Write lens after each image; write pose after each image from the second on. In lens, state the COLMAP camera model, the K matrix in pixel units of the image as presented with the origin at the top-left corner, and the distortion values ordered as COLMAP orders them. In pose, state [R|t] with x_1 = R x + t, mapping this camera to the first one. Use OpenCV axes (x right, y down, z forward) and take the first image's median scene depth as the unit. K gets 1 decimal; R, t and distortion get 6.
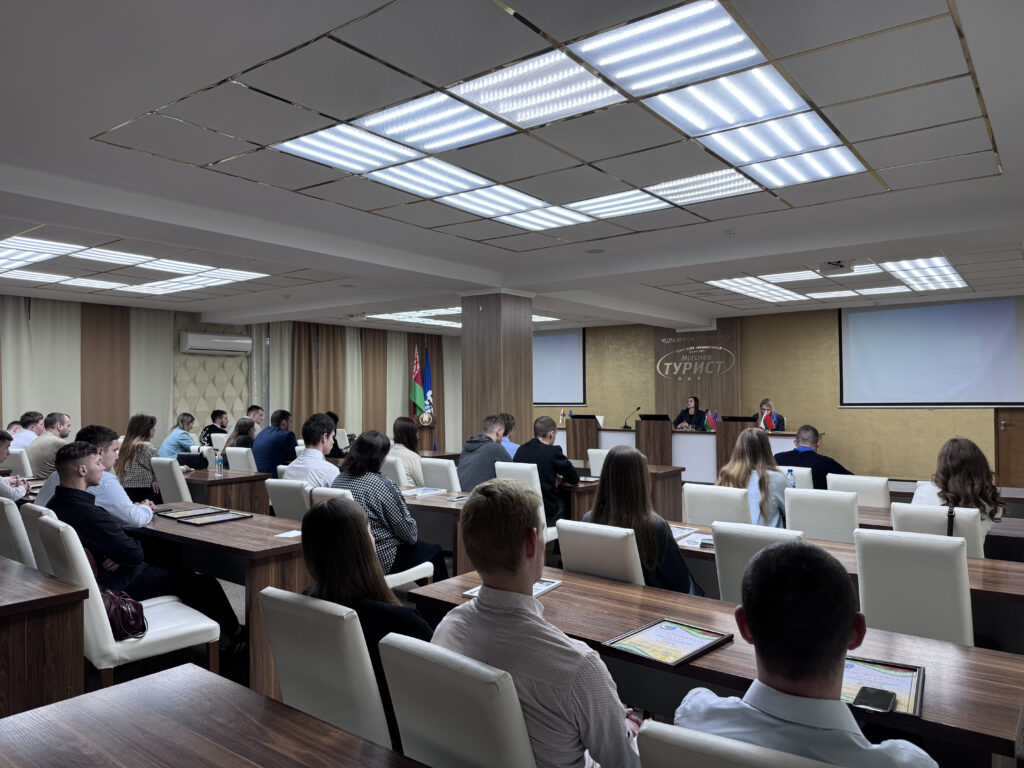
lens RADIAL K [[733.1, 0, 473.9], [0, 733.1, 384.1], [0, 0, 1]] dist [-0.002536, -0.002235]
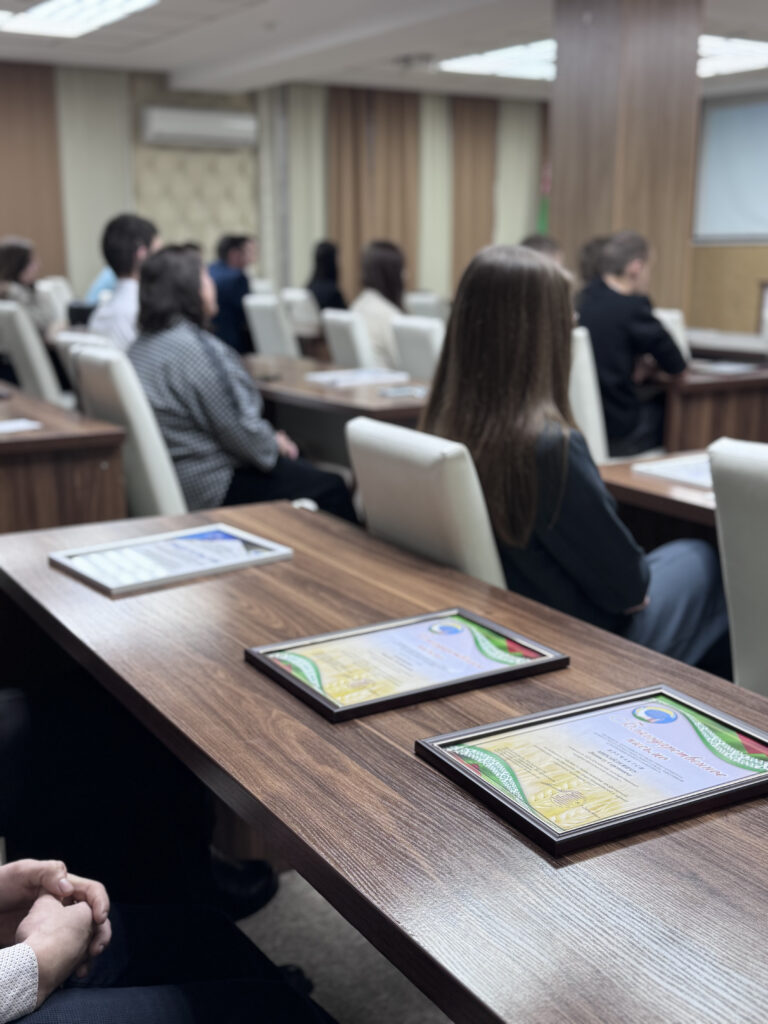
lens RADIAL K [[1183.8, 0, 384.0], [0, 1183.8, 512.0], [0, 0, 1]] dist [-0.003272, -0.022798]
pose [[0.948448, 0.079701, -0.306747, 0.126472], [-0.006294, 0.972409, 0.233198, 0.026386], [0.316869, -0.219246, 0.922781, 0.119821]]
